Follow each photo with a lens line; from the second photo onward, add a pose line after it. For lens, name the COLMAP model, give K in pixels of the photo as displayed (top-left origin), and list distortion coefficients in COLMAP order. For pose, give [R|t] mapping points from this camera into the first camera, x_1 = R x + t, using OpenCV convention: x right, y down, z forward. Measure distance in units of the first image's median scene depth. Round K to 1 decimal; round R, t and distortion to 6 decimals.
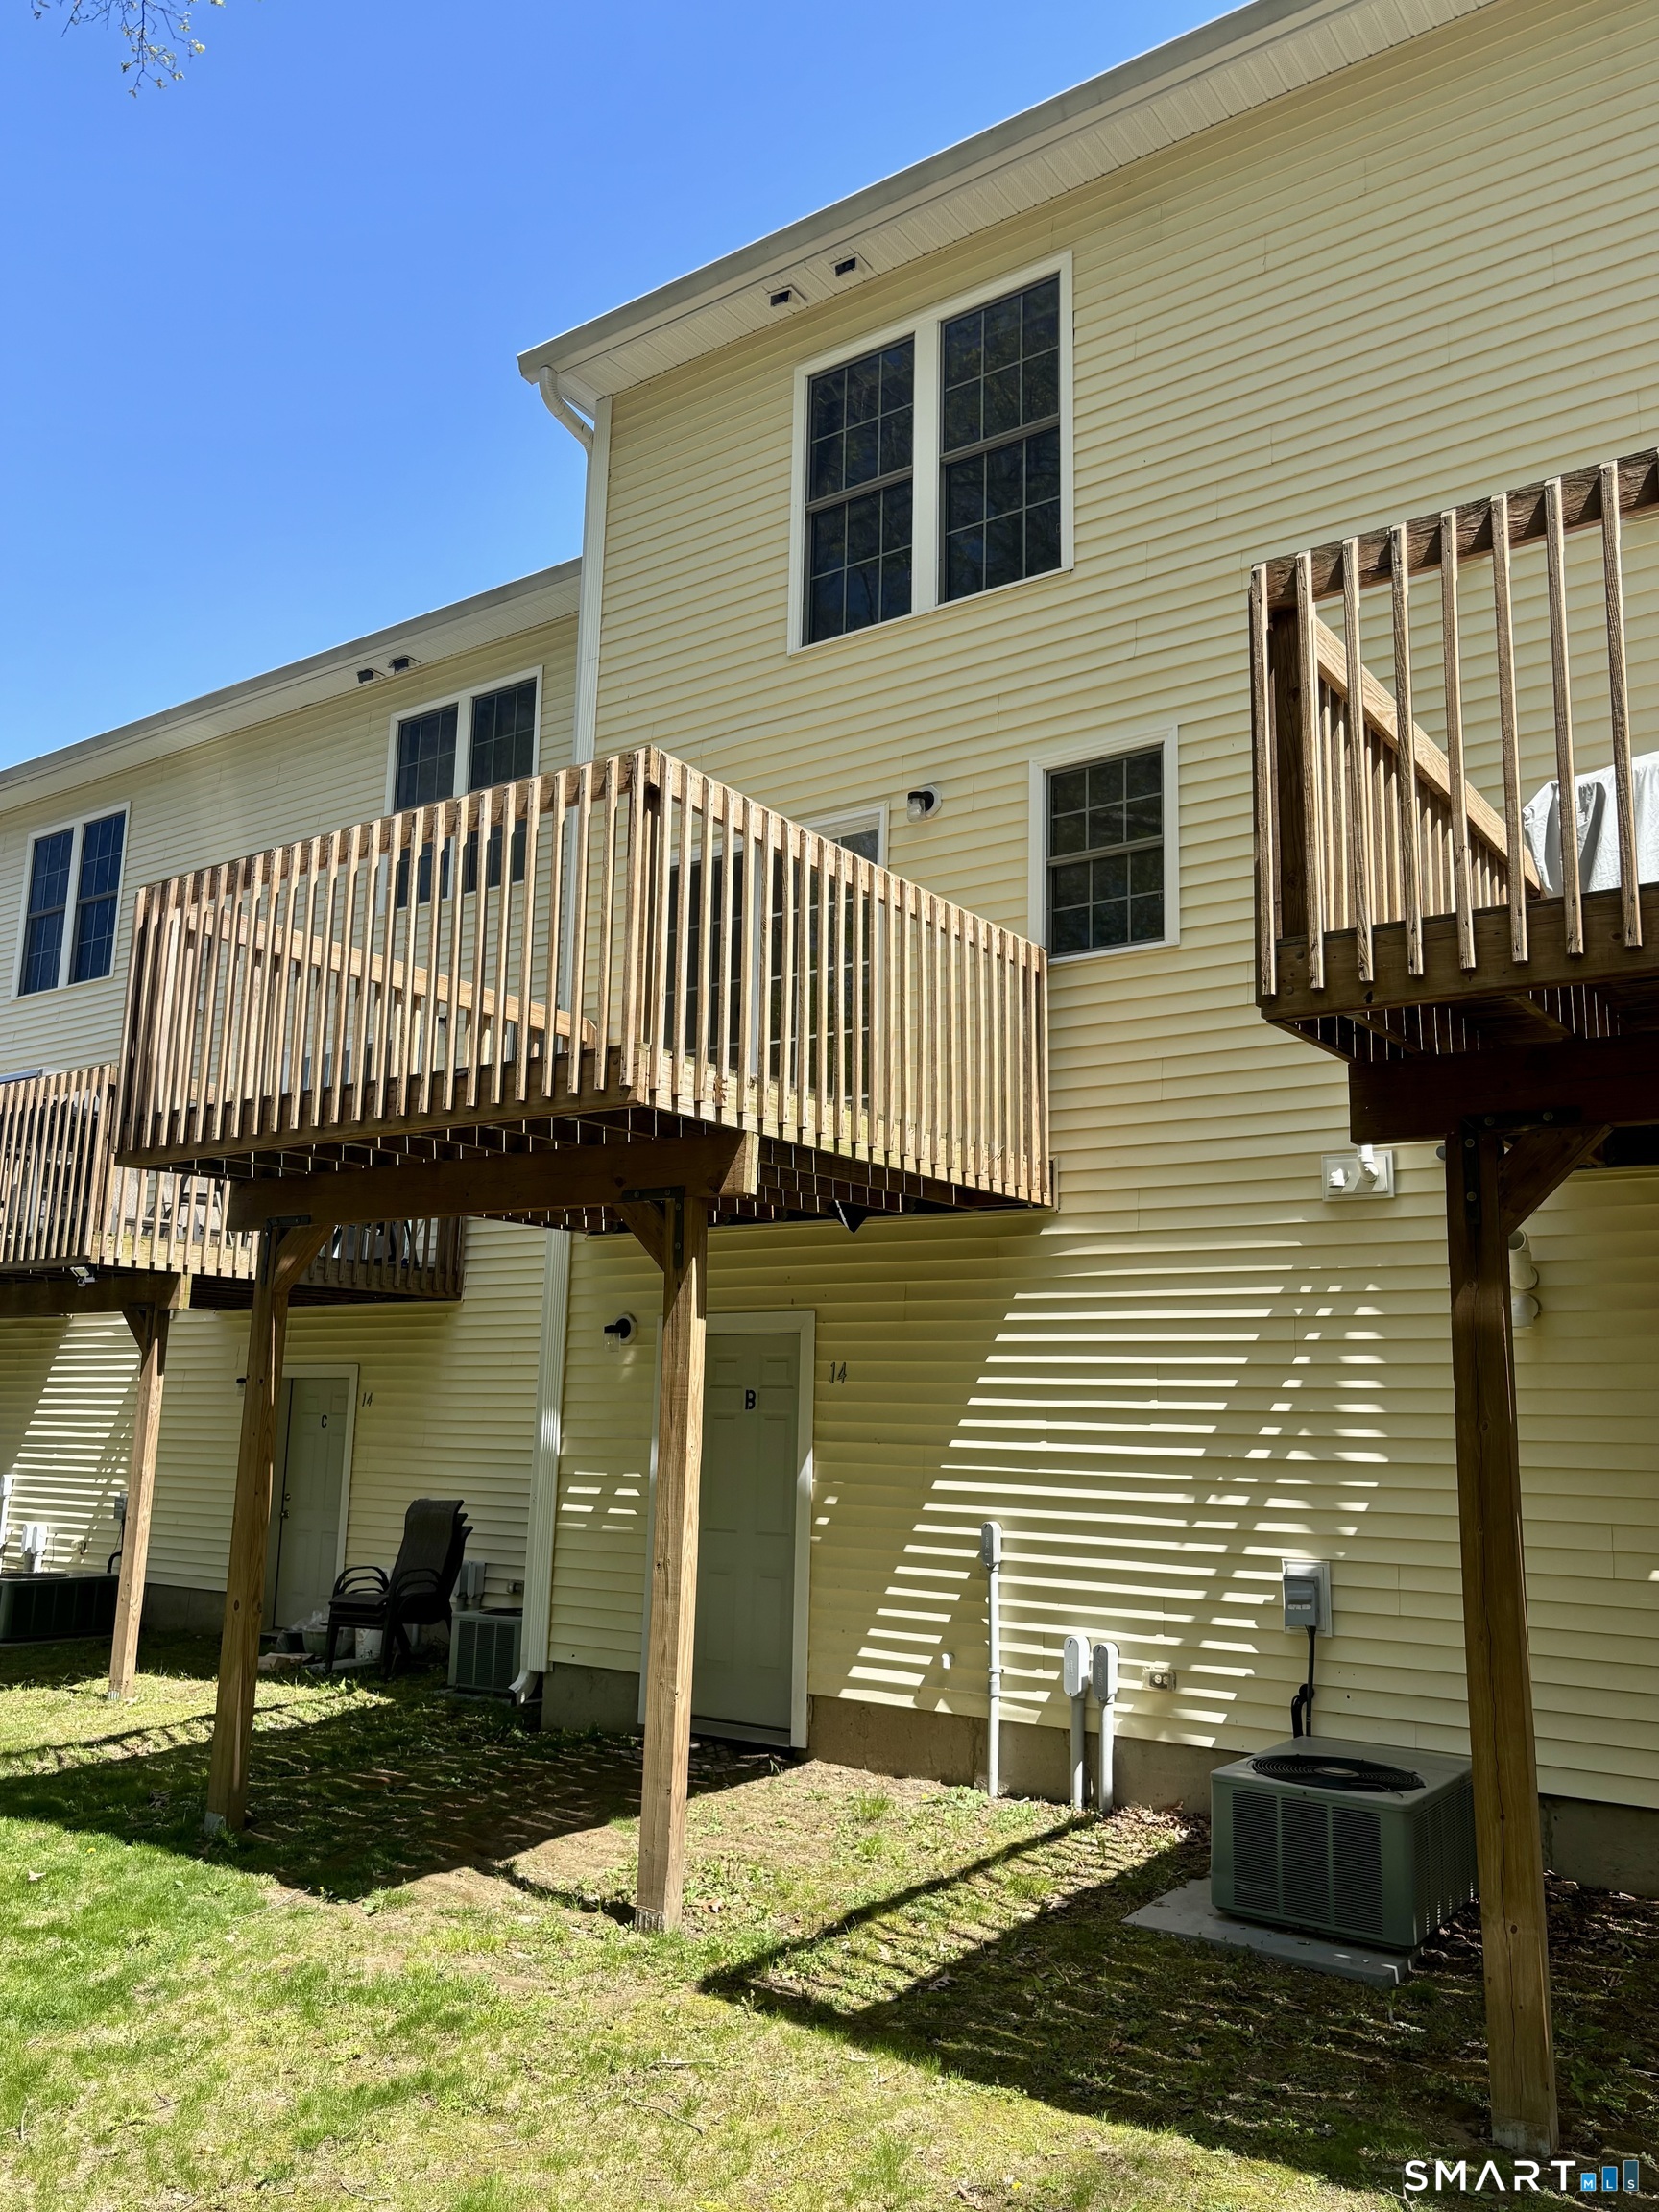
lens RADIAL K [[1742.9, 0, 829.5], [0, 1742.9, 1106.0], [0, 0, 1]] dist [0.073506, -0.089741]
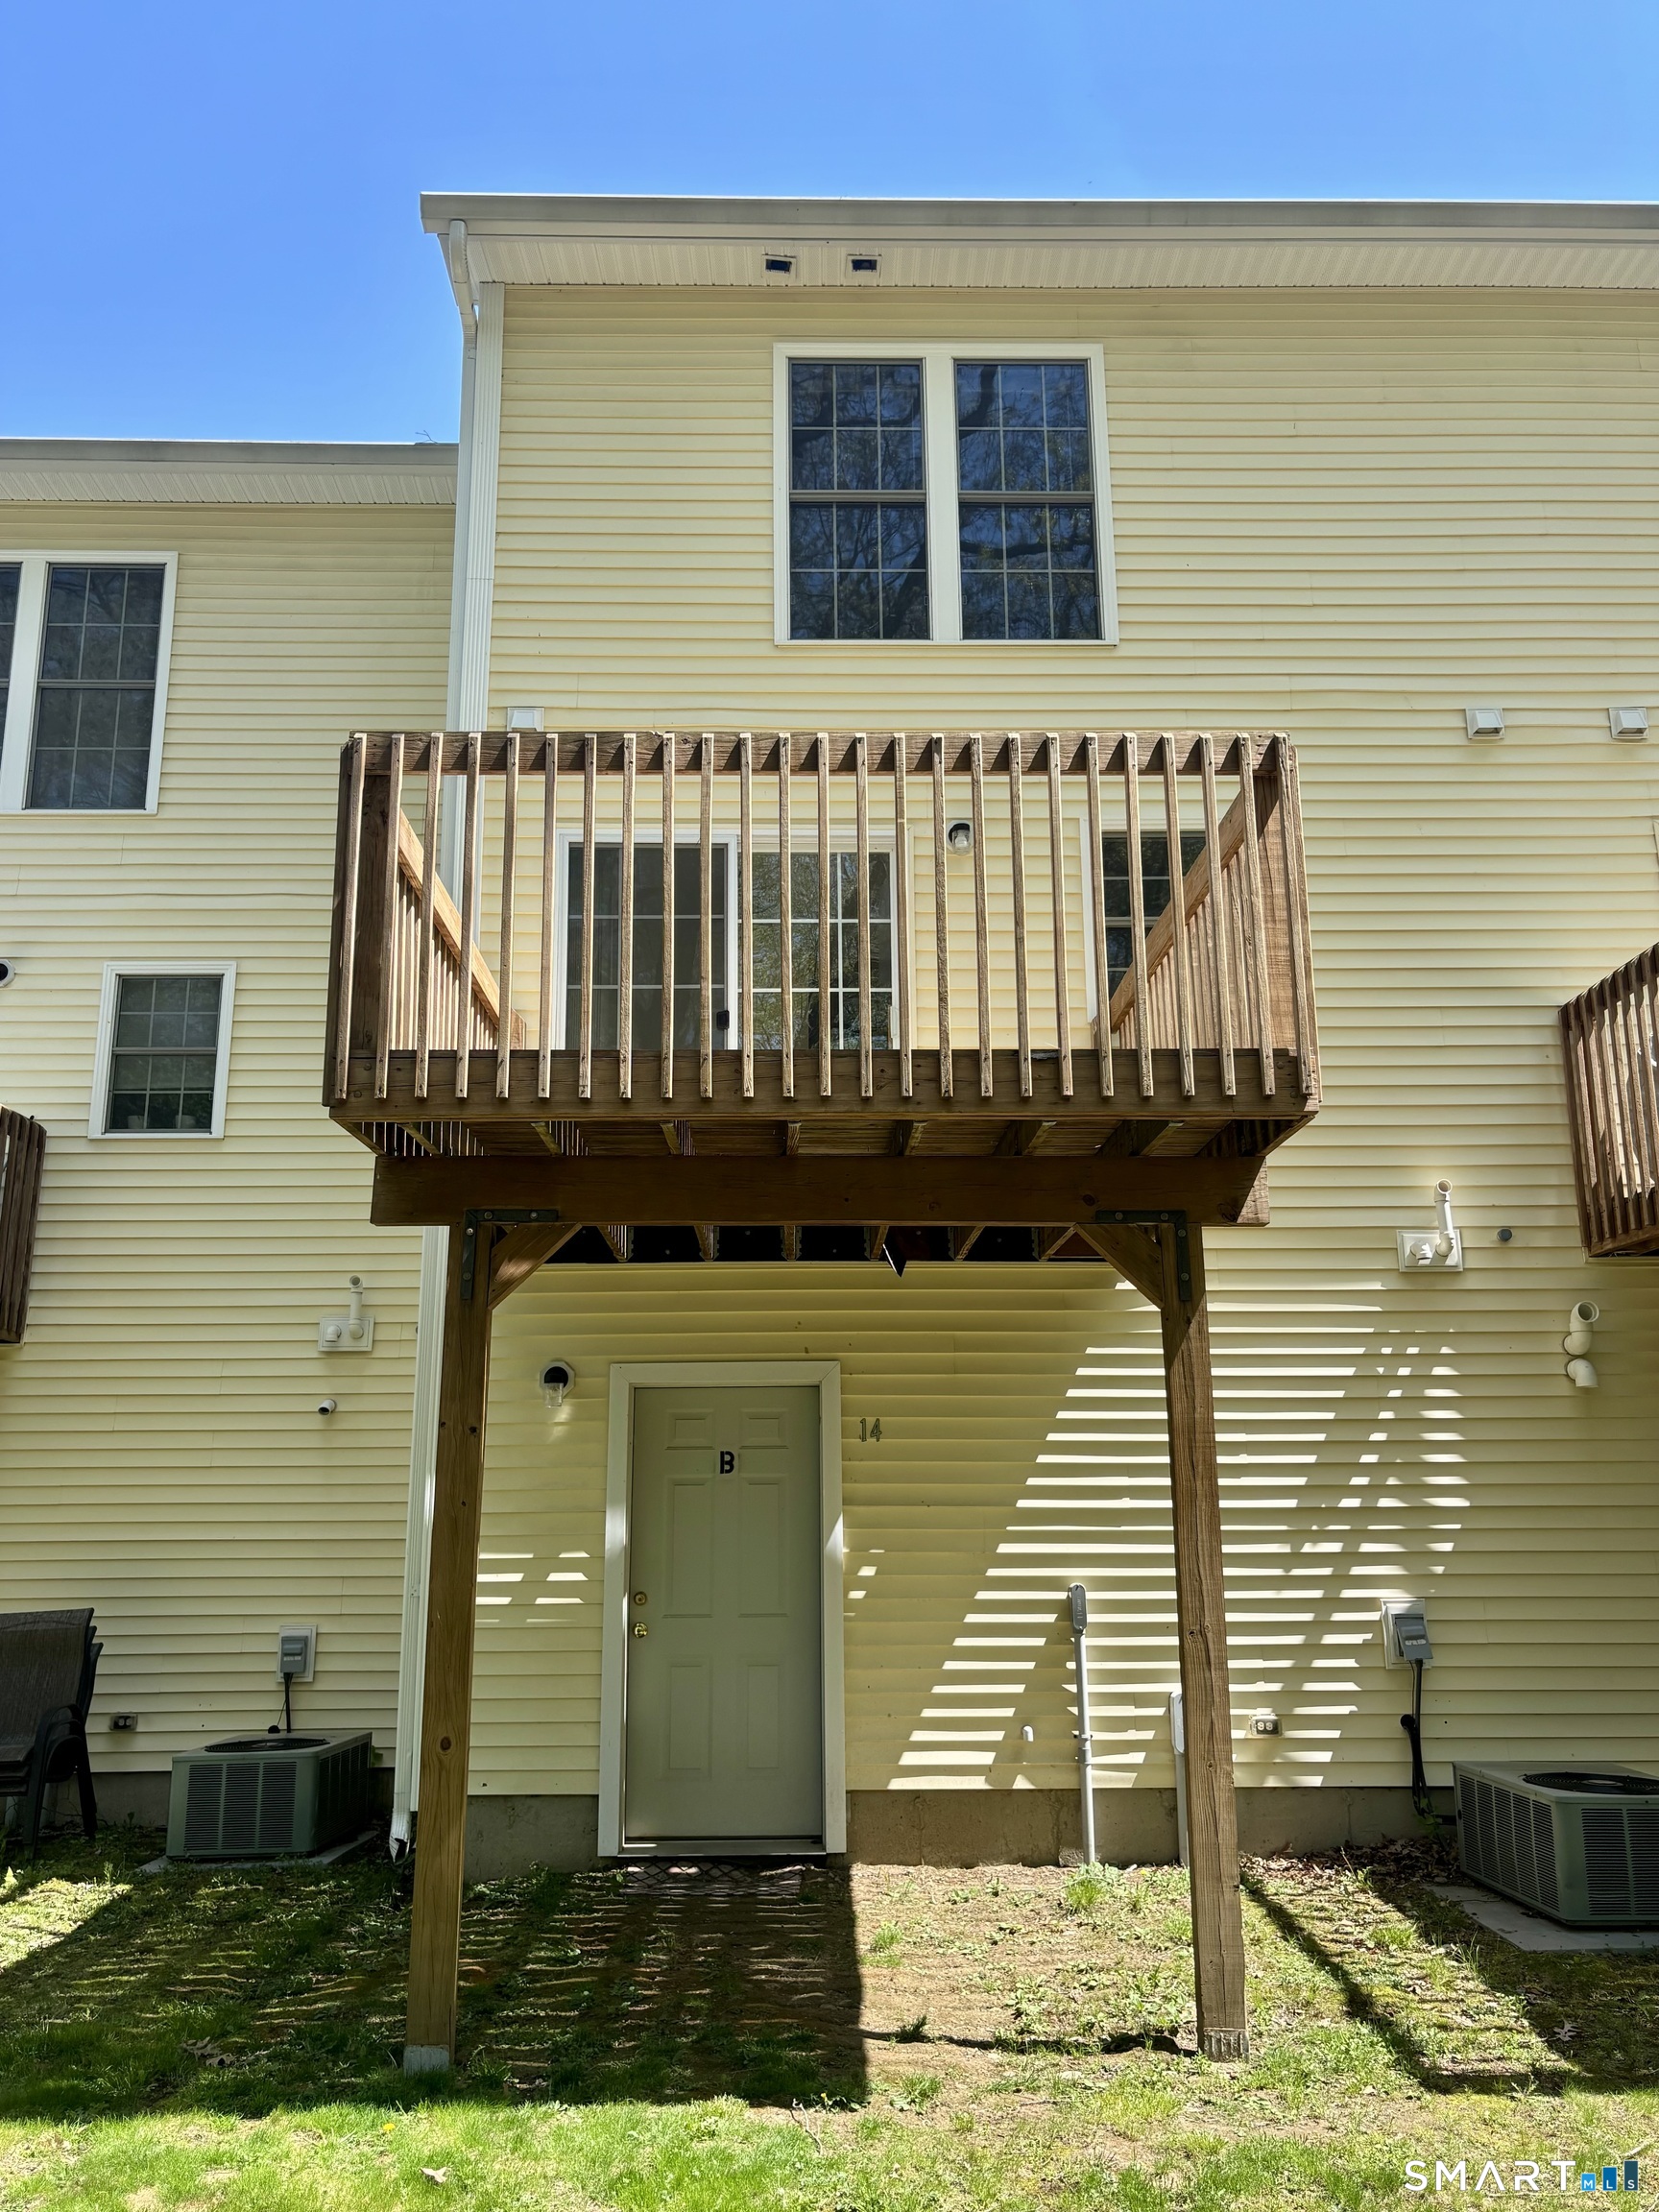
lens RADIAL K [[1718.4, 0, 828.7], [0, 1718.4, 1121.3], [0, 0, 1]] dist [0.057217, -0.065981]
pose [[0.795237, 0.109626, 0.596306, -0.604668], [-0.084455, 0.993958, -0.070101, 0.060887], [-0.600388, 0.005386, 0.799690, 0.309943]]
